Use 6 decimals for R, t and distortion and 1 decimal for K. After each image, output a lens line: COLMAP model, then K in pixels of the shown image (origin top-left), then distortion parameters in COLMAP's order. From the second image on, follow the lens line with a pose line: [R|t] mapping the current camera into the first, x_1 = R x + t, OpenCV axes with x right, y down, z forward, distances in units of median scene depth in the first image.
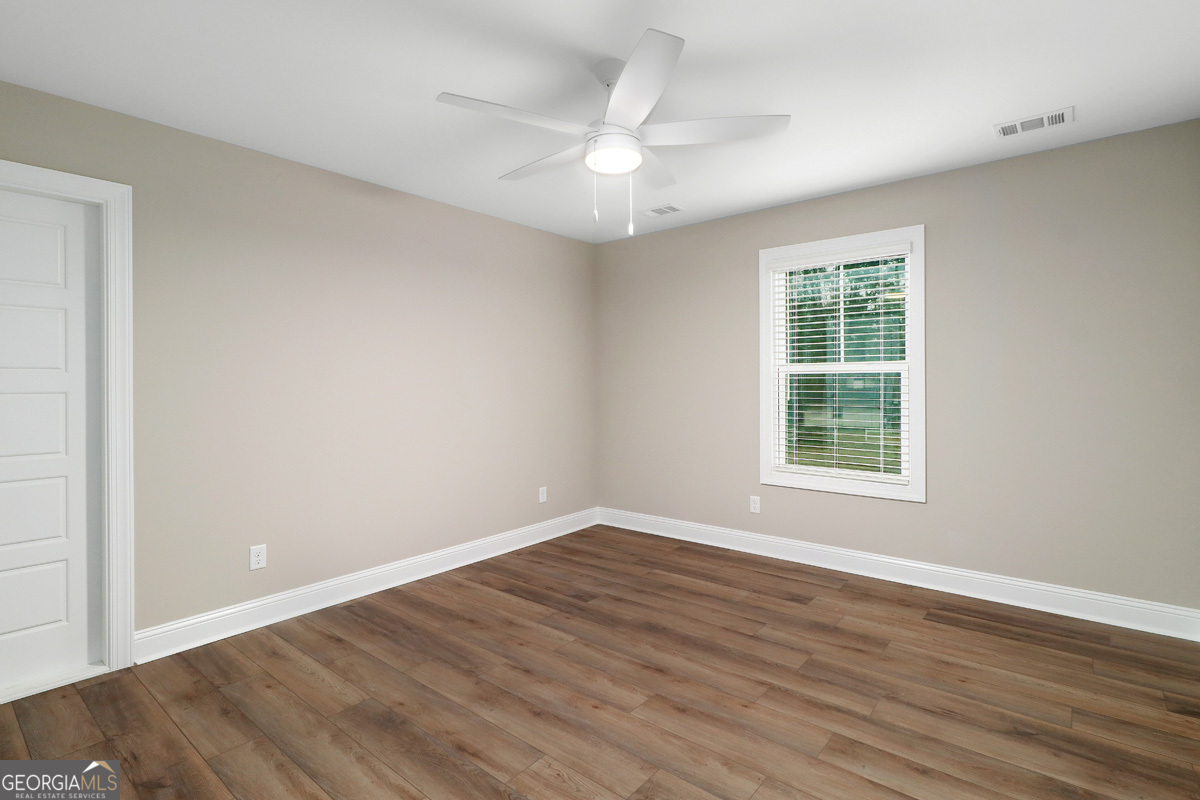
lens RADIAL K [[574.3, 0, 603.6], [0, 574.3, 386.3], [0, 0, 1]] dist [0.000703, -0.000022]
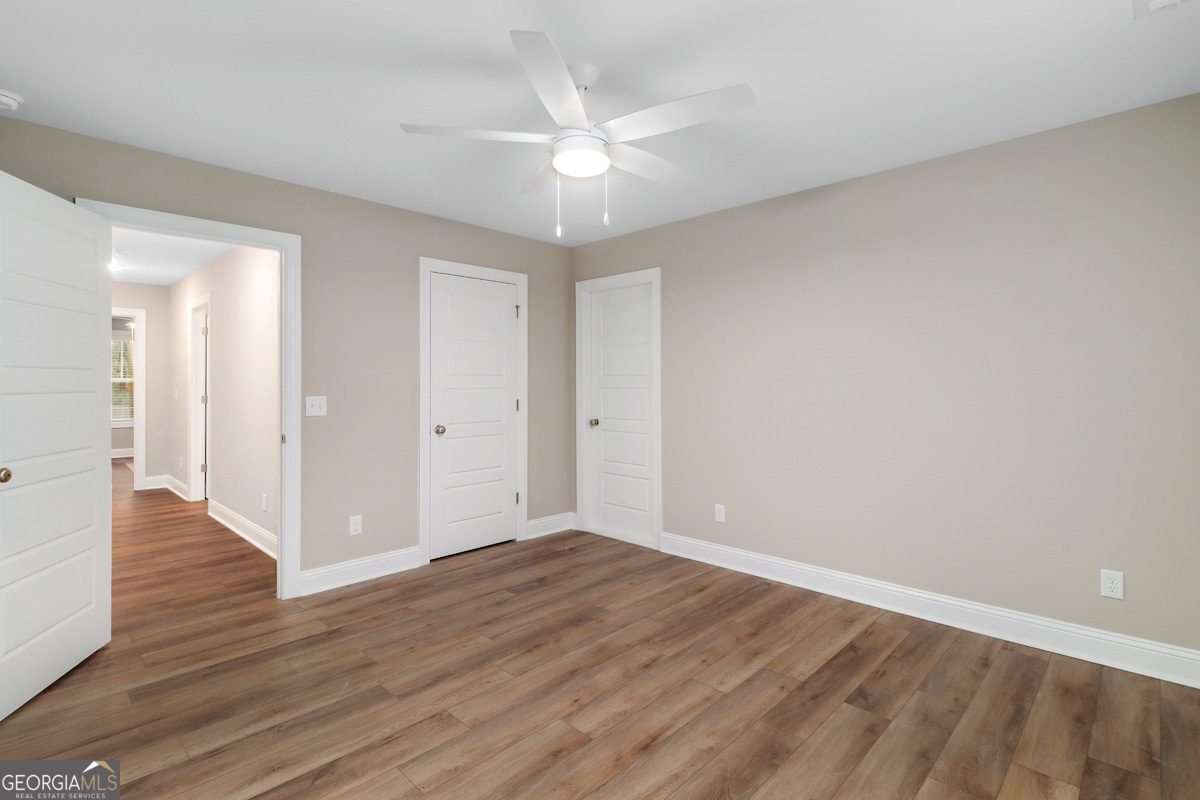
lens RADIAL K [[574.3, 0, 603.6], [0, 574.3, 386.3], [0, 0, 1]] dist [0.000703, -0.000022]
pose [[-0.073912, 0.012476, -0.997187, 0.765986], [-0.005742, 0.999900, 0.012935, -0.011372], [0.997248, 0.006682, -0.073833, 0.862438]]
